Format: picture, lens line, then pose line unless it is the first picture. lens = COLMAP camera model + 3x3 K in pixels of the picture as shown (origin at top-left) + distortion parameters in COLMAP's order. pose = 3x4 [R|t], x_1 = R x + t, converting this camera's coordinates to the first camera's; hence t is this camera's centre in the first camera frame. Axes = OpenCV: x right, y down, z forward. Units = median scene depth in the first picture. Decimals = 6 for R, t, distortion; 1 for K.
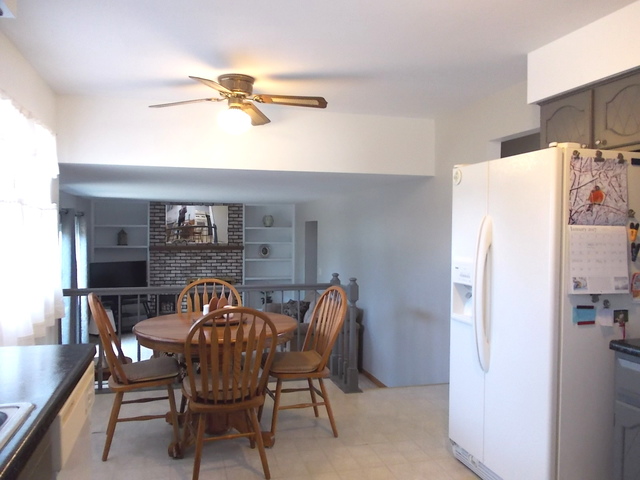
lens RADIAL K [[530.1, 0, 320.0], [0, 530.1, 240.0], [0, 0, 1]] dist [-0.008537, -0.006543]
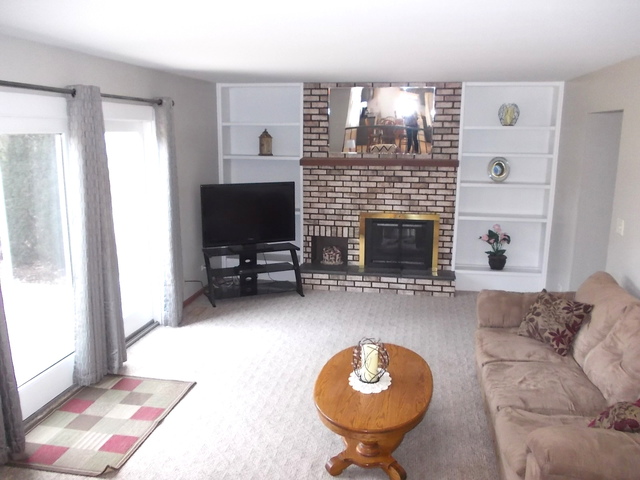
lens RADIAL K [[530.1, 0, 320.0], [0, 530.1, 240.0], [0, 0, 1]] dist [-0.008537, -0.006543]
pose [[0.900170, 0.084753, -0.427213, -0.031186], [-0.009542, 0.984486, 0.175202, -0.002287], [0.435434, -0.153635, 0.887014, 0.436749]]
